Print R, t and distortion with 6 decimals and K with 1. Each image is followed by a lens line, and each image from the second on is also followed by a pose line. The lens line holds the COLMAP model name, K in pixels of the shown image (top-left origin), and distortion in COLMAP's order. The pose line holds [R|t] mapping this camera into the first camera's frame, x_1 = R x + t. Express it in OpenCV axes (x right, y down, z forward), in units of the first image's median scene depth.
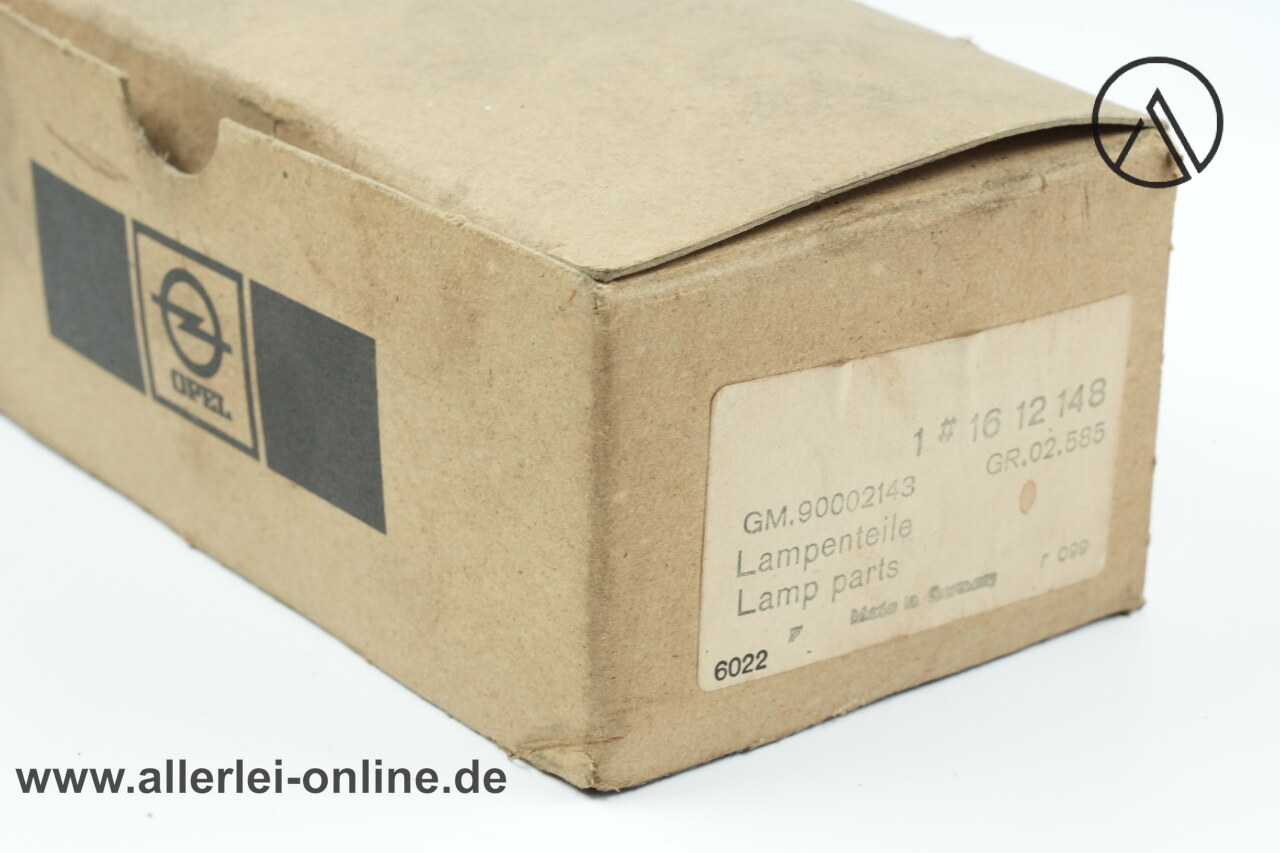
lens RADIAL K [[4470.2, 0, 640.0], [0, 4470.2, 426.5], [0, 0, 1]] dist [-0.127345, -0.745026]
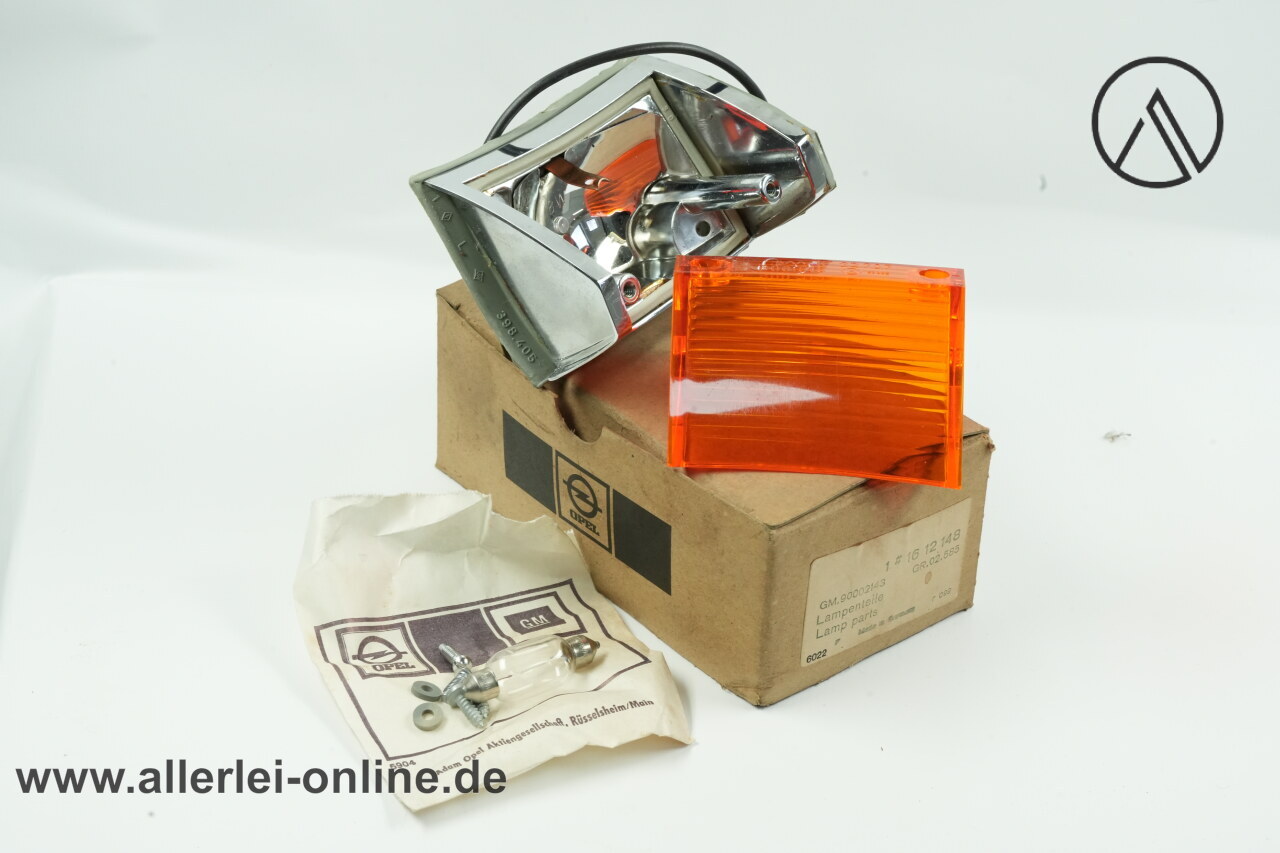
lens RADIAL K [[3987.7, 0, 640.0], [0, 3987.7, 426.5], [0, 0, 1]] dist [-0.183147, -0.897074]
pose [[0.998672, -0.001674, 0.051495, -0.190783], [-0.007464, 0.984228, 0.176748, -0.466510], [-0.050978, -0.176898, 0.982908, -1.175630]]
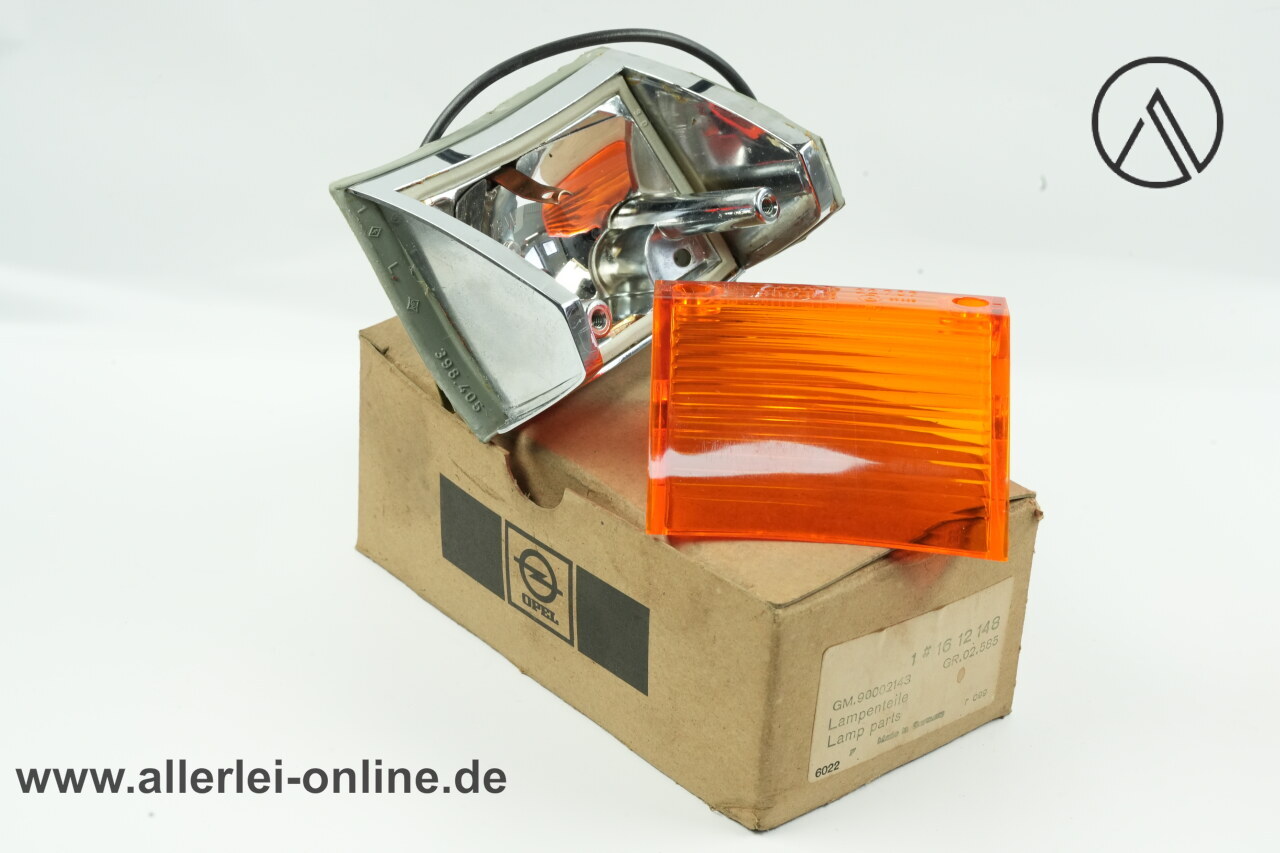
lens RADIAL K [[3987.7, 0, 640.0], [0, 3987.7, 426.5], [0, 0, 1]] dist [-0.183147, -0.897074]
pose [[0.996660, 0.004551, 0.081542, -0.211225], [-0.014571, 0.992335, 0.122715, -0.323259], [-0.080358, -0.123493, 0.989086, -0.780509]]
